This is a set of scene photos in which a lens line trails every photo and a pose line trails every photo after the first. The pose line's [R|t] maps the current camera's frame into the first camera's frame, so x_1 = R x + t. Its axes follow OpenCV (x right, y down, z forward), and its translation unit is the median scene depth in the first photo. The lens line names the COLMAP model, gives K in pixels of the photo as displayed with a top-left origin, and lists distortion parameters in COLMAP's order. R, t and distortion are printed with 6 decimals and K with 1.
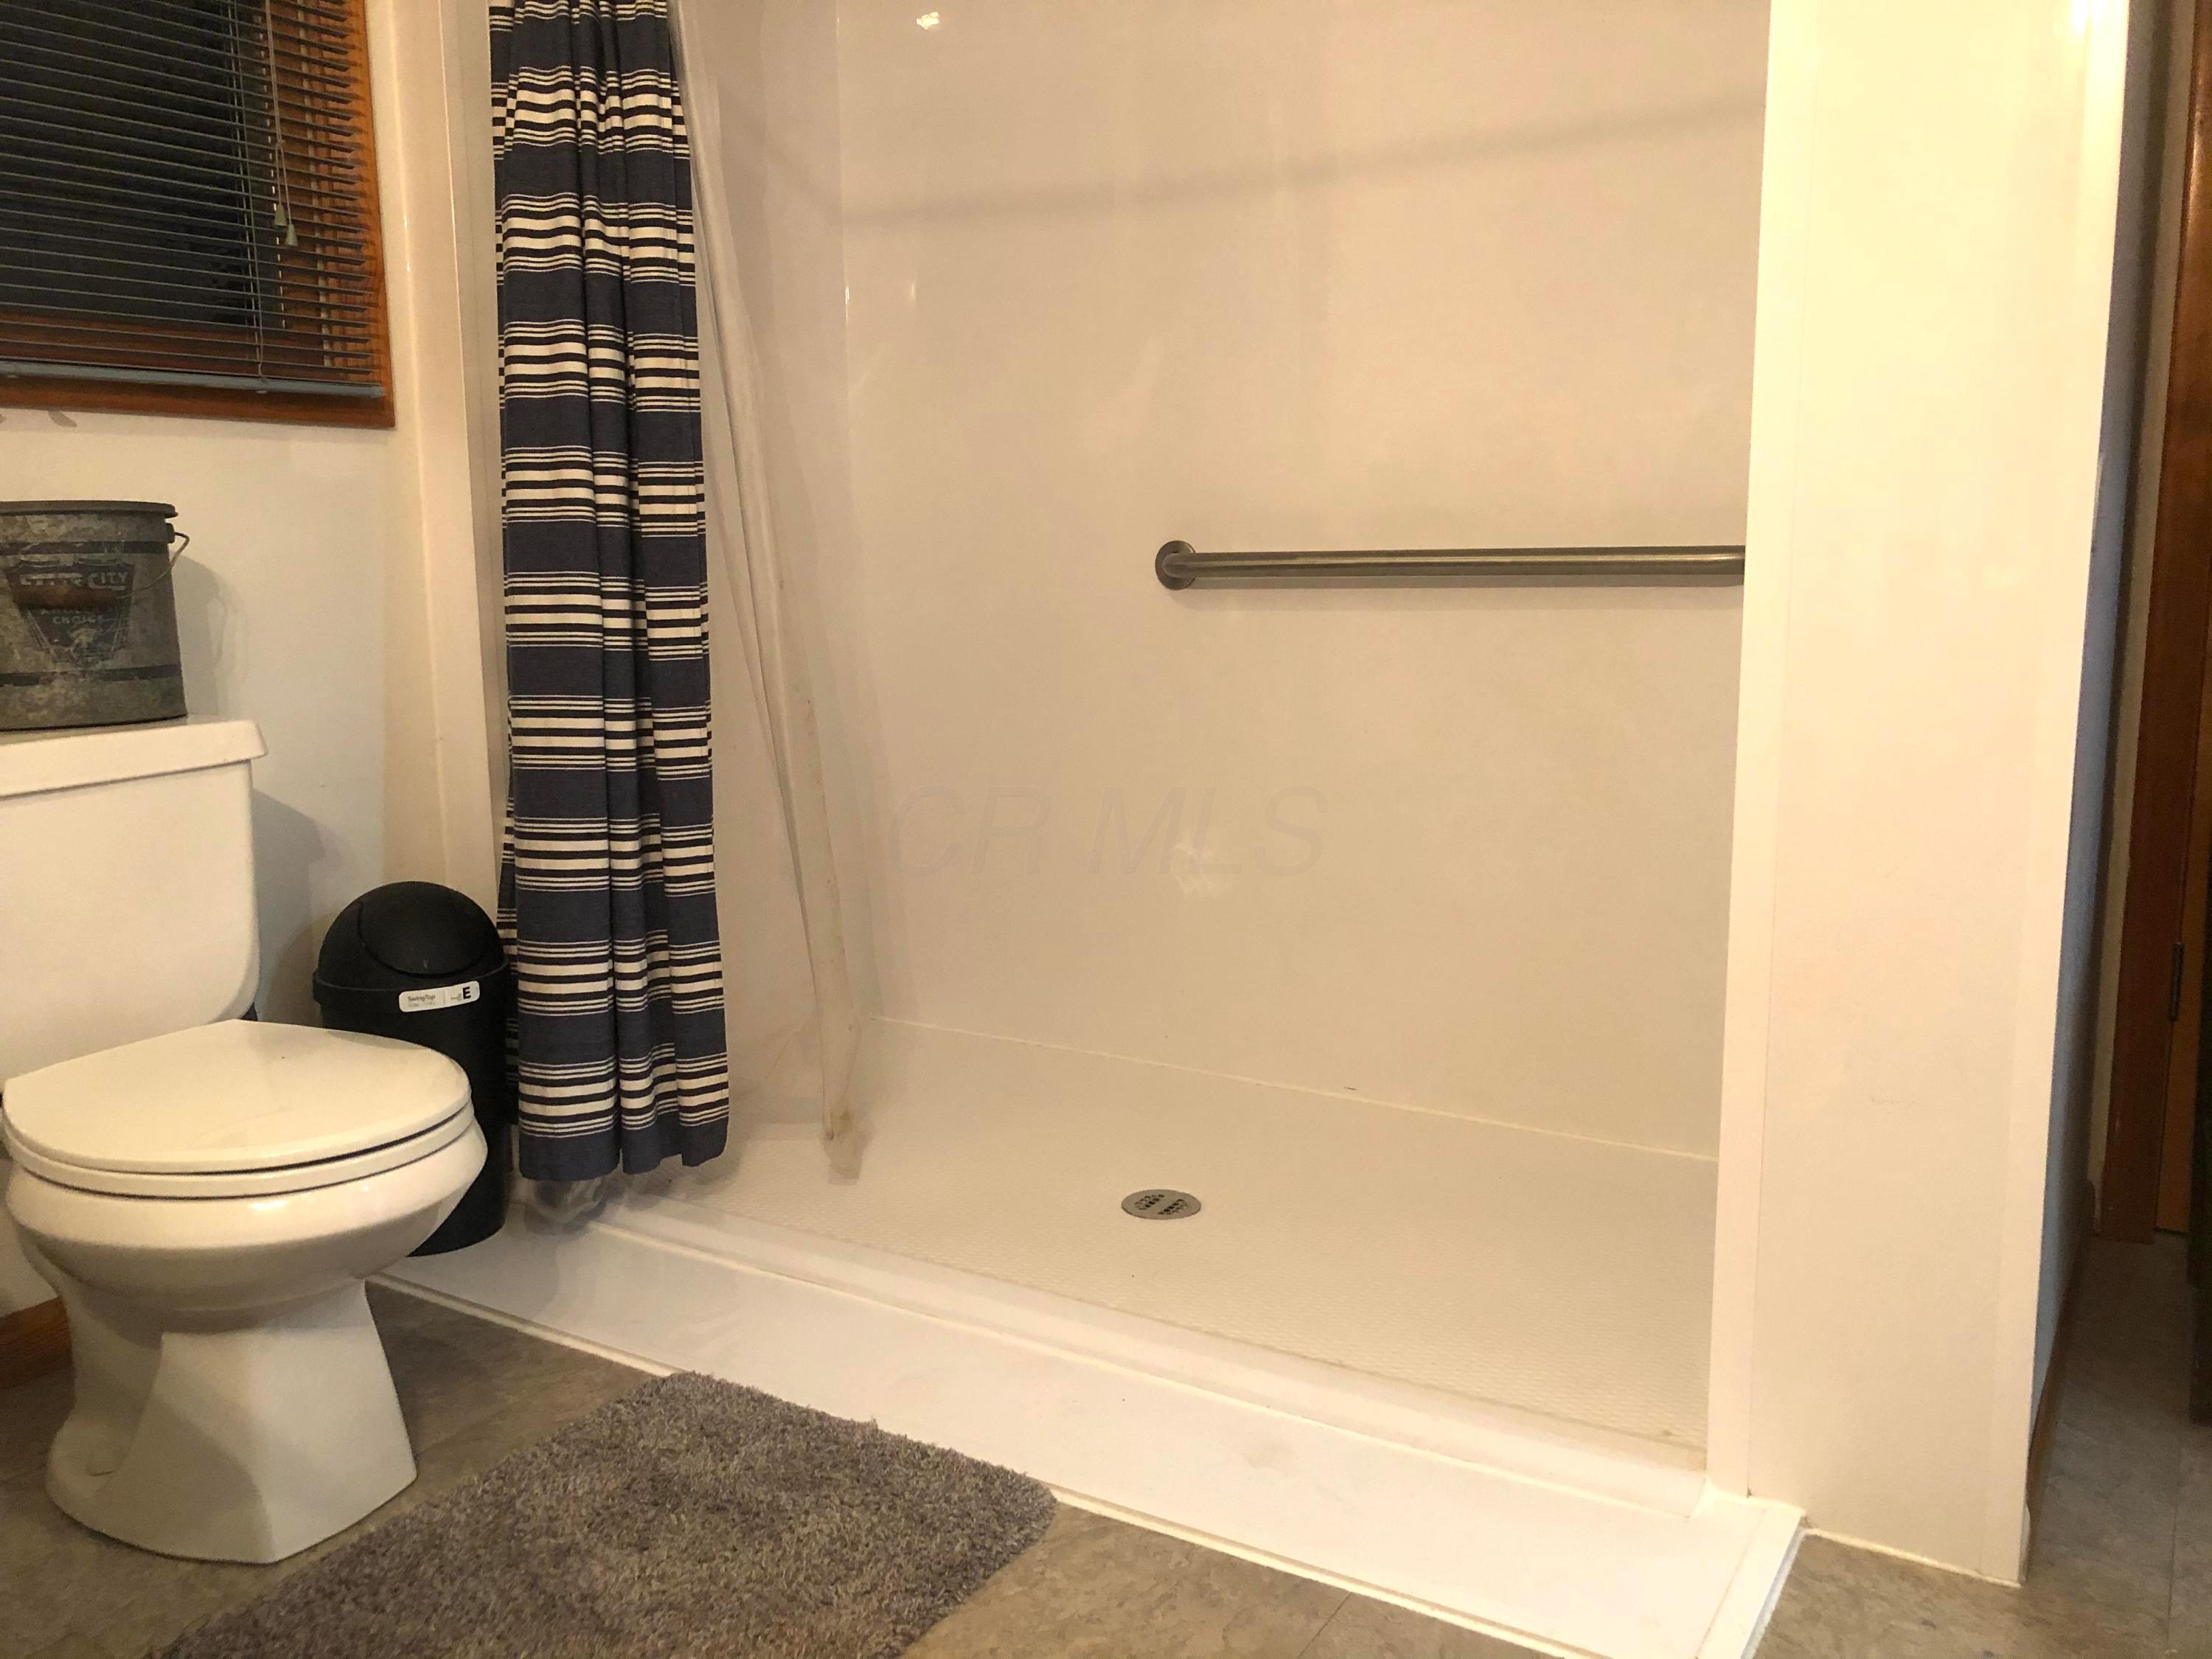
lens RADIAL K [[1823.7, 0, 1104.9], [0, 1823.7, 823.7], [0, 0, 1]] dist [0.056537, -0.059625]
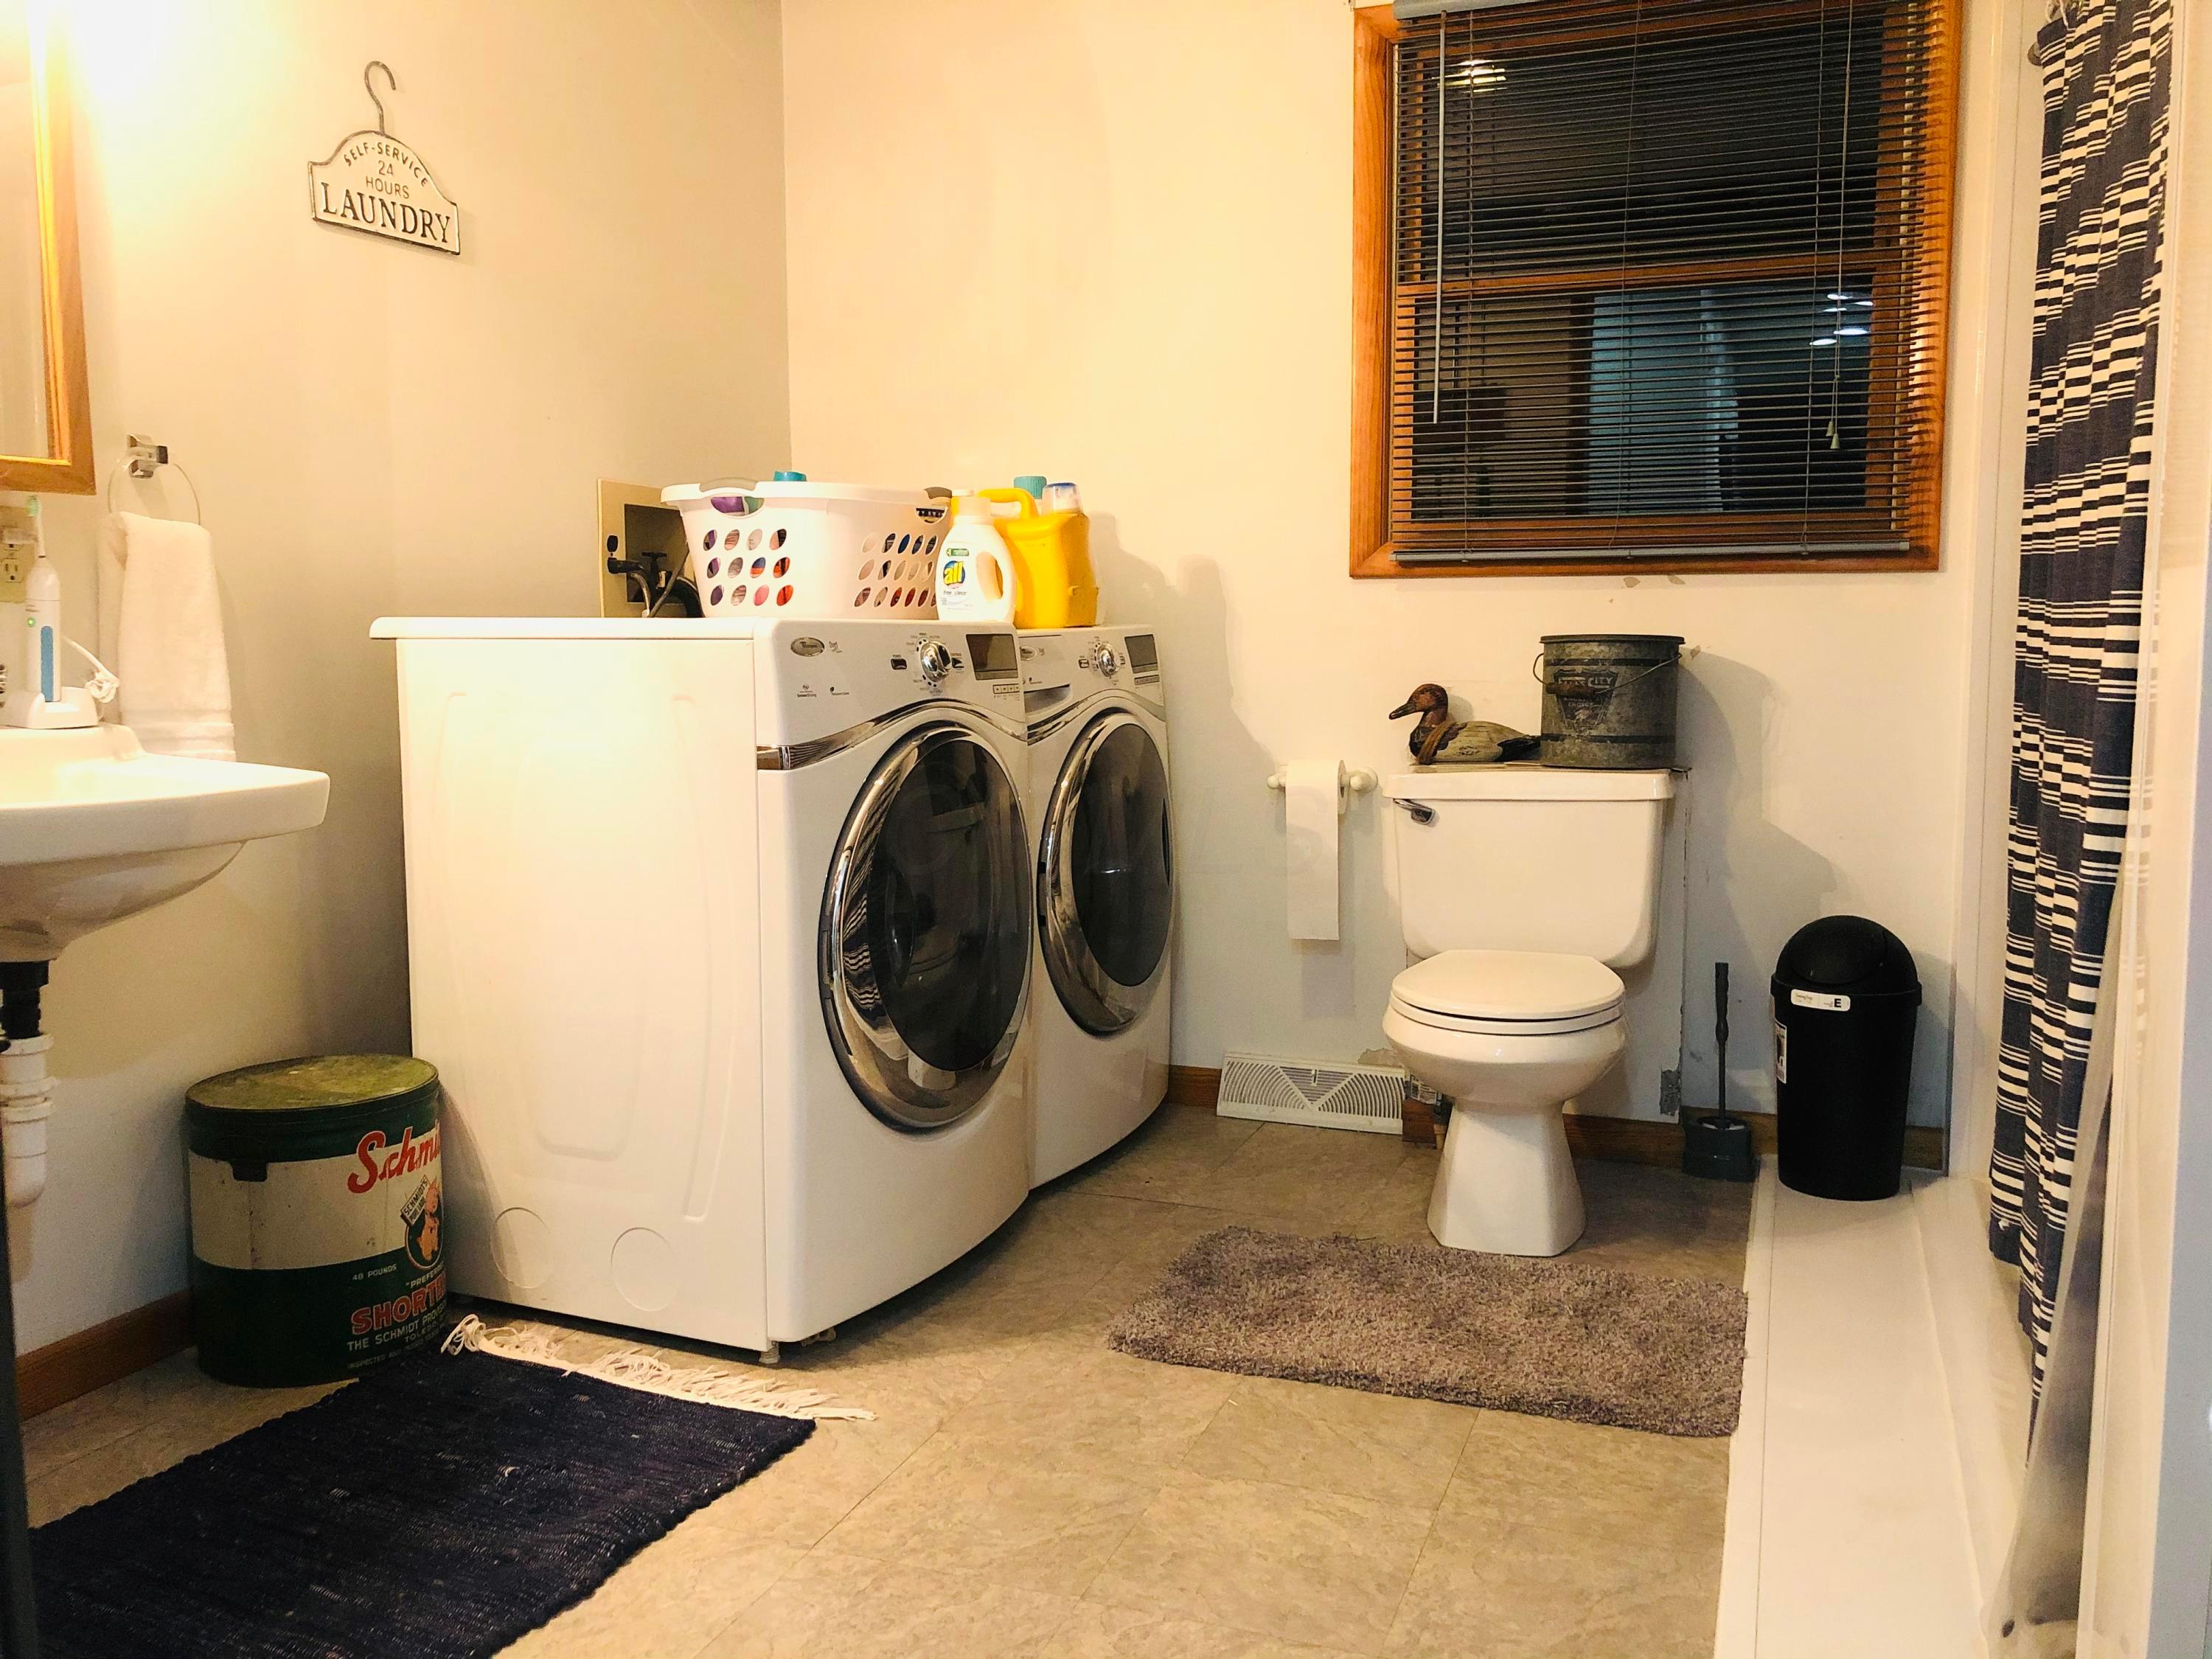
lens RADIAL K [[1823.7, 0, 1104.7], [0, 1823.7, 828.8], [0, 0, 1]] dist [0.056537, -0.059625]
pose [[0.182600, 0.116577, -0.976252, 0.958166], [-0.155271, 0.983904, 0.088448, -0.075561], [0.970849, 0.135433, 0.197762, 0.251256]]
